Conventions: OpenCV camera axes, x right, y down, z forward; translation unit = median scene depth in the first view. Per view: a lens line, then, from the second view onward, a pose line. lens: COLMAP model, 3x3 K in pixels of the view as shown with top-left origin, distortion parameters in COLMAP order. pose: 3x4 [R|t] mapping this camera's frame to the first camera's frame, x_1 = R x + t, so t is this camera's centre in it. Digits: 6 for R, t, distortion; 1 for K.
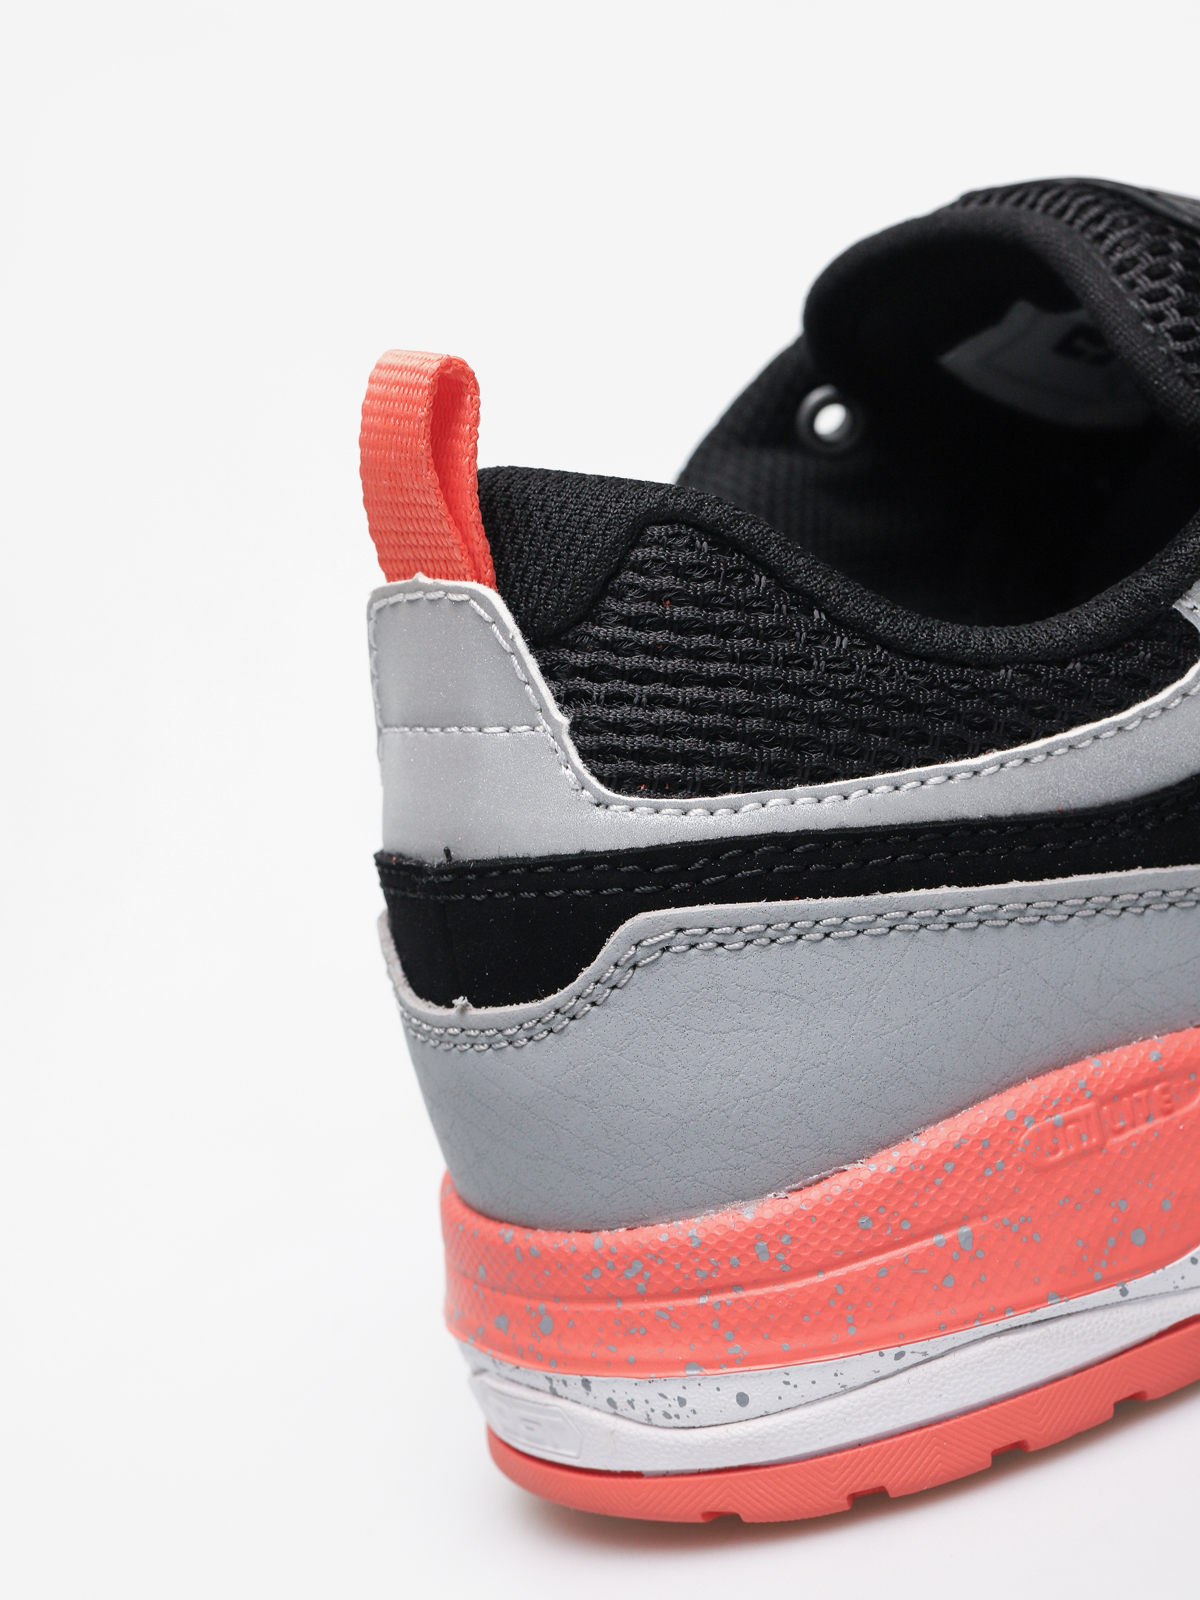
lens RADIAL K [[4547.6, 0, 597.8], [0, 4547.6, 795.3], [0, 0, 1]] dist [0.180529, 0.000000]
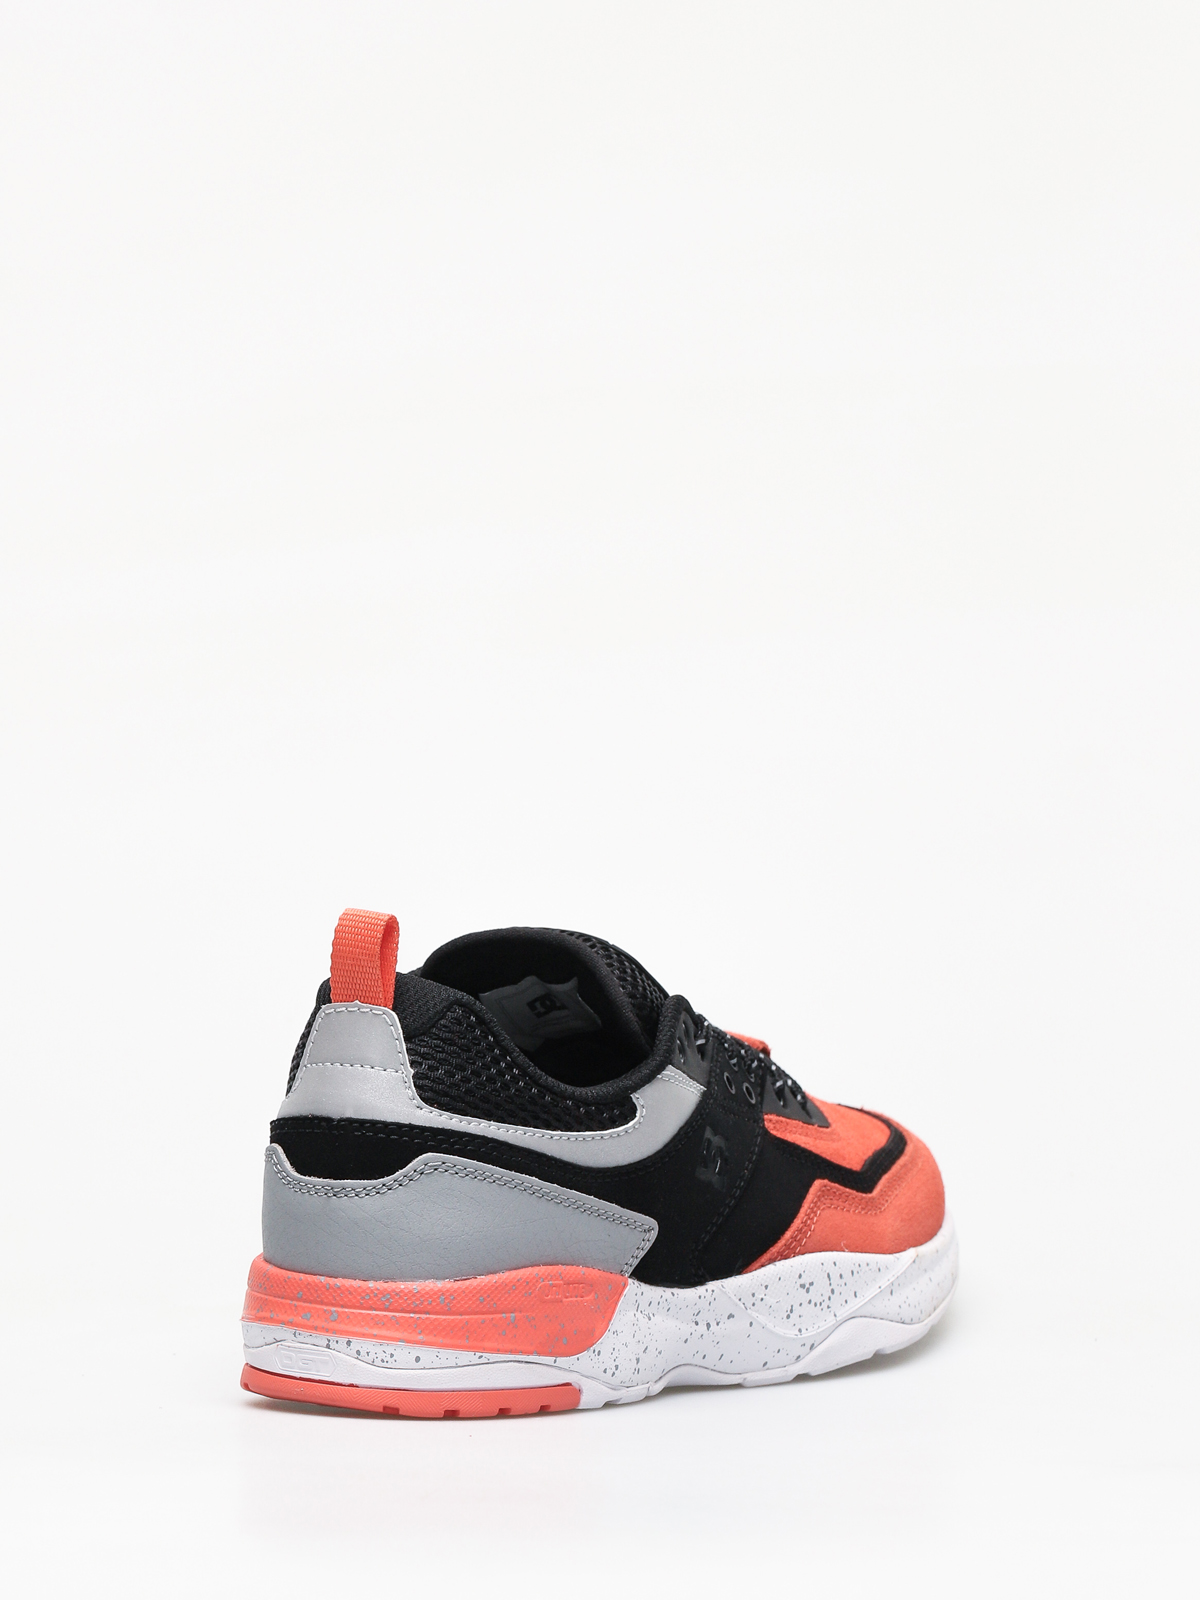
lens RADIAL K [[4547.6, 0, 600.8], [0, 4547.6, 801.4], [0, 0, 1]] dist [0.180529, 0.000000]
pose [[0.884929, 0.293782, 0.361377, -0.842069], [-0.201694, 0.941151, -0.271209, 0.489263], [-0.419786, 0.167113, 0.892106, -1.247718]]
